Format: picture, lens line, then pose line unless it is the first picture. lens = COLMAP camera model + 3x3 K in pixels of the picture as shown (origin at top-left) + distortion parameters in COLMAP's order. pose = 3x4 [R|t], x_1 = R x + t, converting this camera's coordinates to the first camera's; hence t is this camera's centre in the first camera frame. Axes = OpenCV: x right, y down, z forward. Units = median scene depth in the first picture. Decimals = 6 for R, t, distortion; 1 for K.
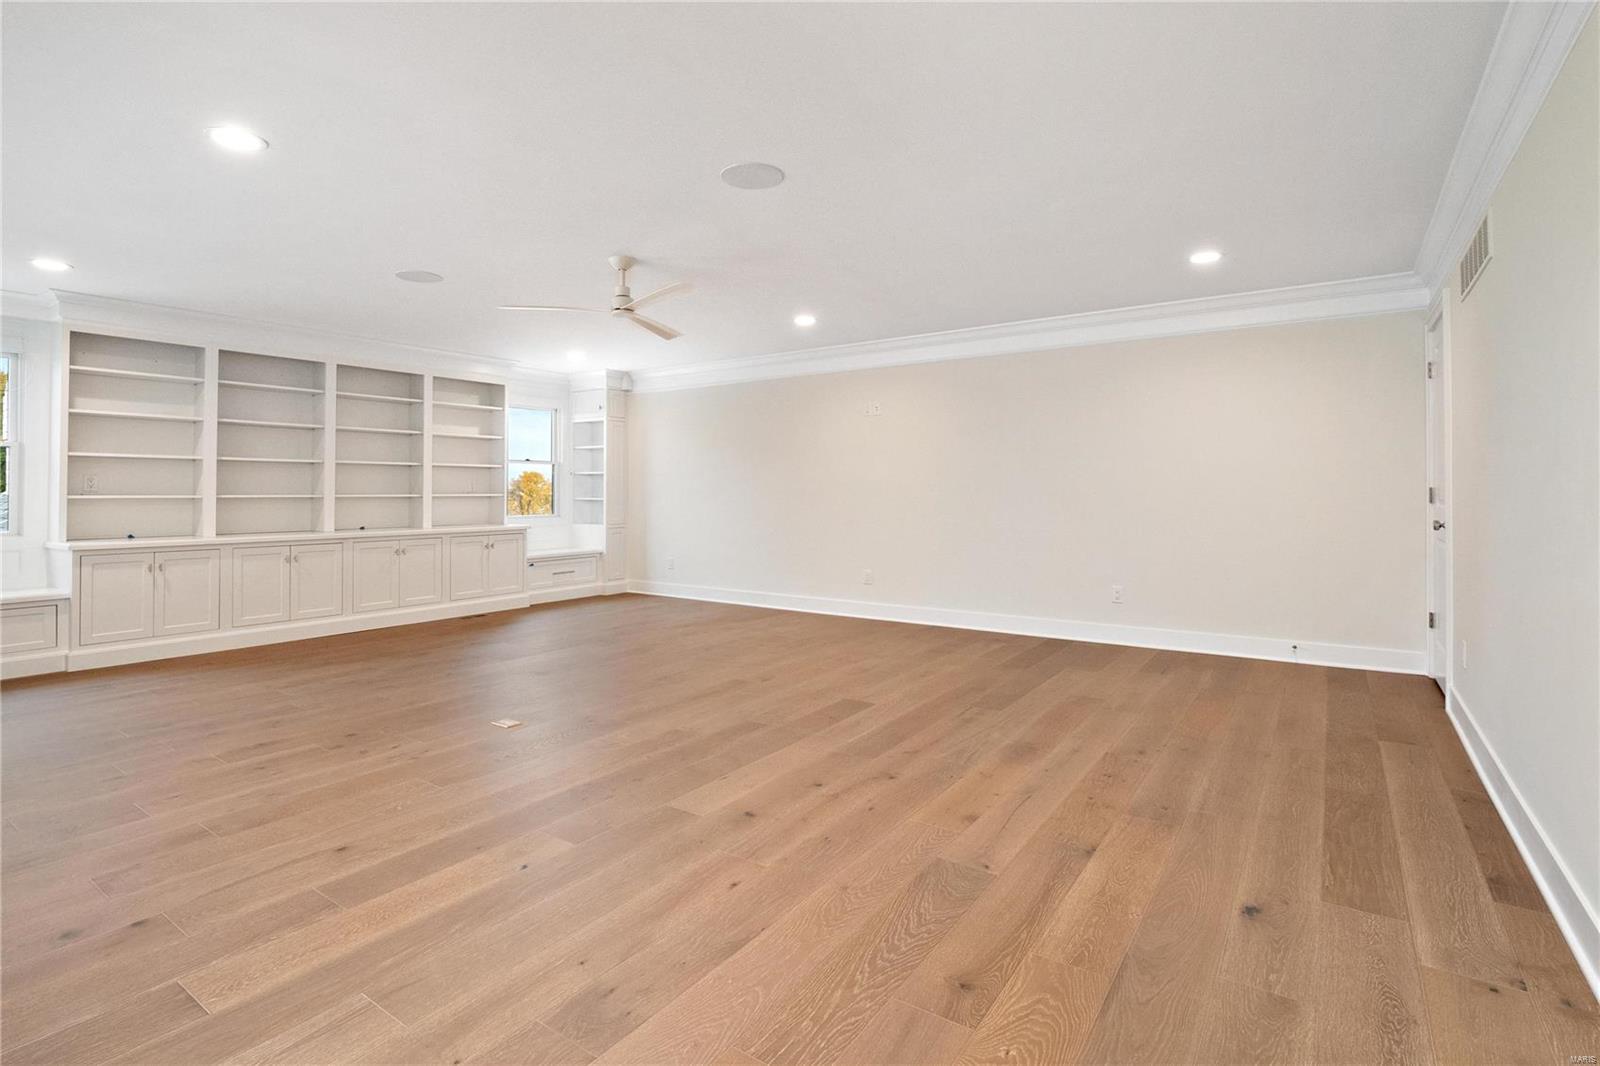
lens RADIAL K [[768.0, 0, 800.1], [0, 768.0, 486.8], [0, 0, 1]] dist [-0.029842, -0.000164]
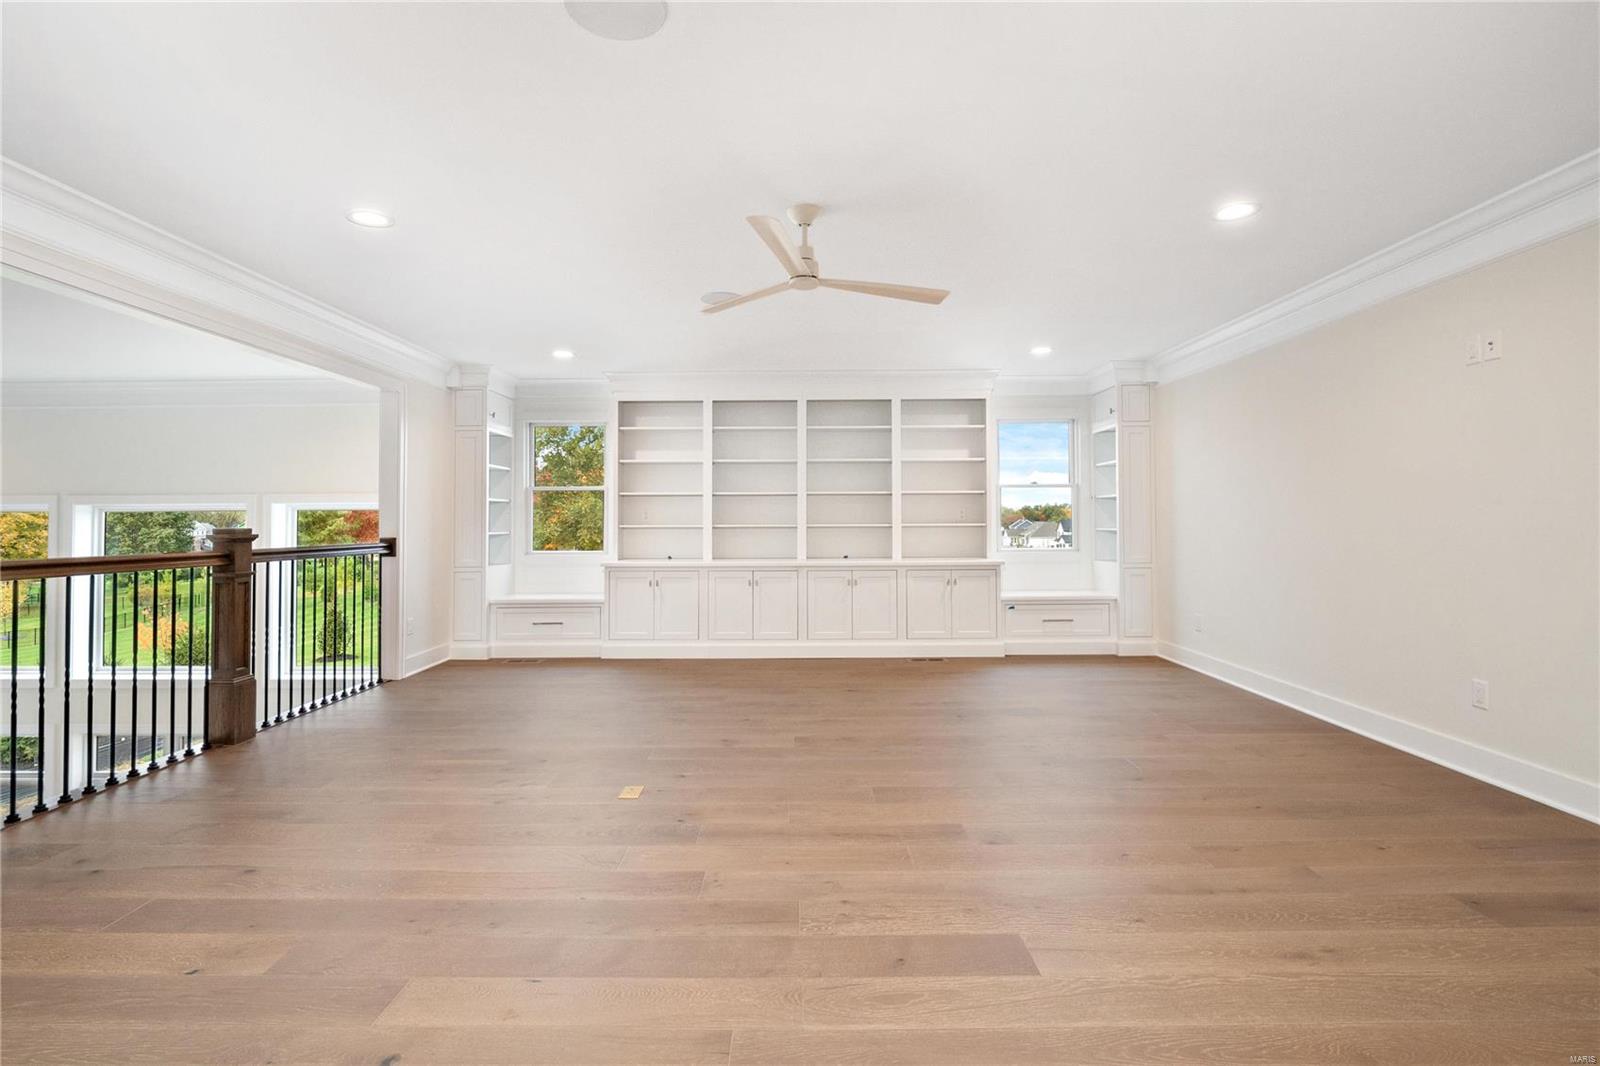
lens RADIAL K [[771.5, 0, 797.2], [0, 771.5, 498.2], [0, 0, 1]] dist [-0.011587, -0.000174]
pose [[0.561652, -0.026441, -0.826951, 0.238916], [0.008819, 0.999624, -0.025972, 0.001980], [0.827327, 0.007294, 0.561674, 0.356864]]
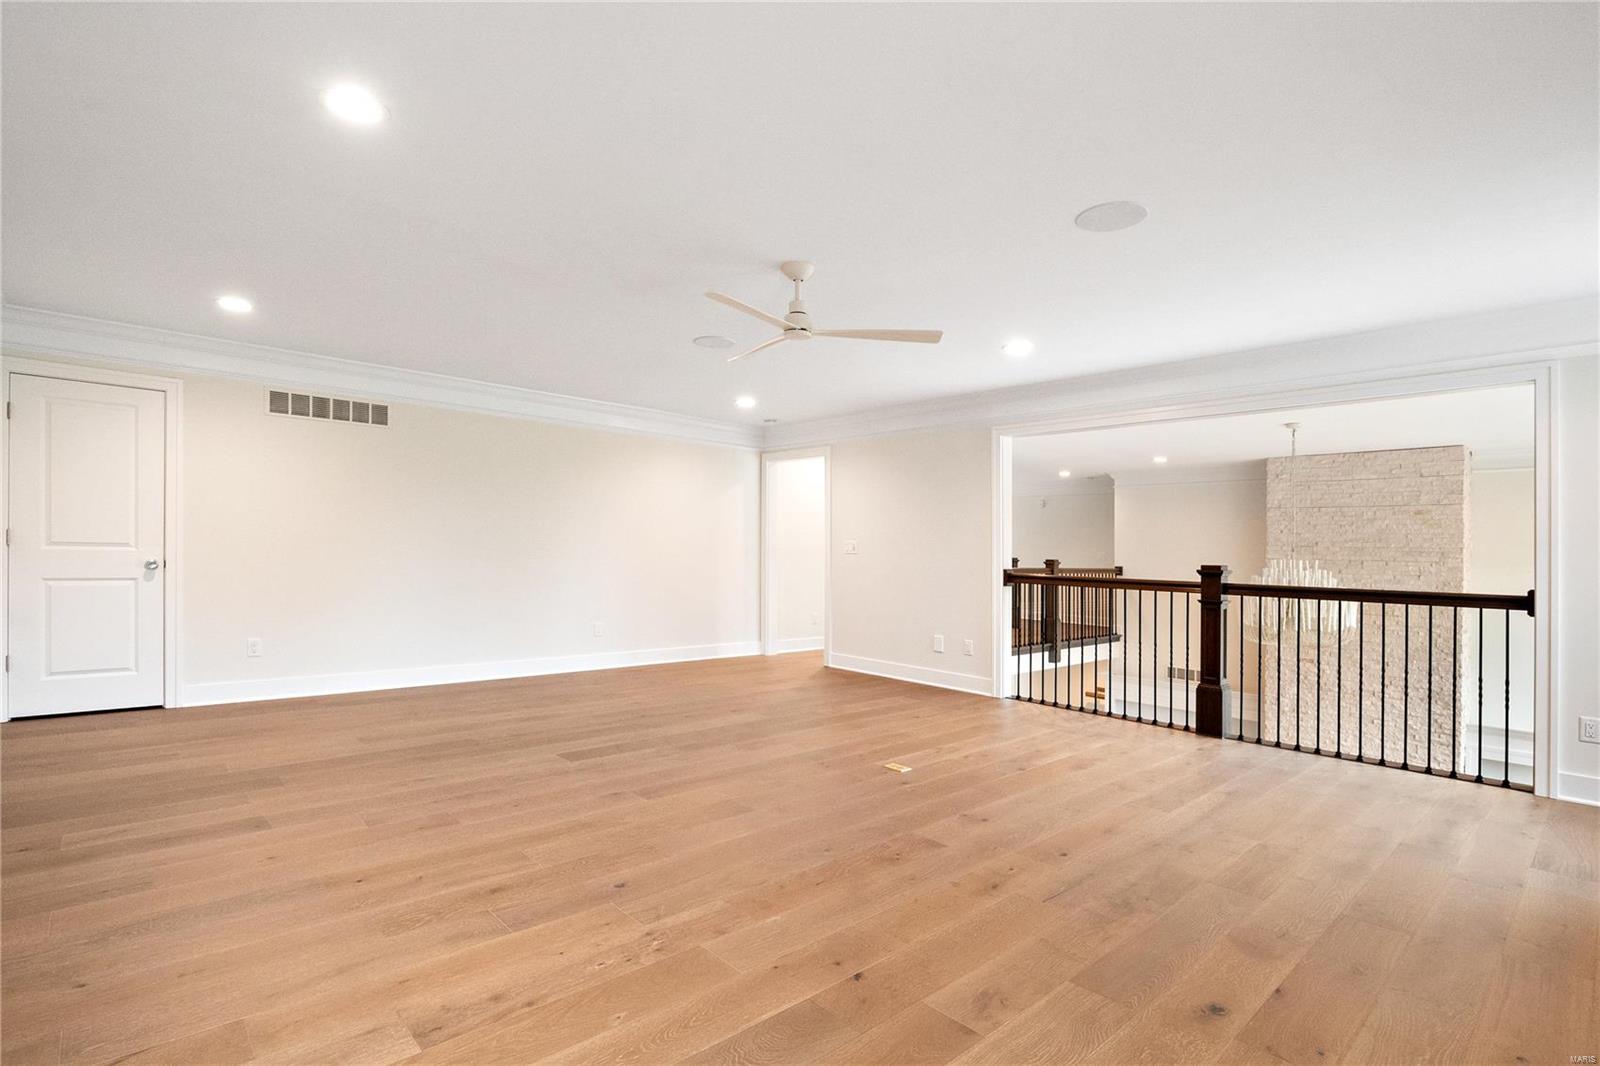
lens RADIAL K [[764.8, 0, 800.0], [0, 764.8, 533.0], [0, 0, 1]] dist [-0.000763, -0.000013]
pose [[-0.973355, -0.015782, 0.228758, -0.265639], [-0.023079, 0.999305, -0.029259, 0.005440], [-0.228137, -0.033759, -0.973044, 1.130958]]
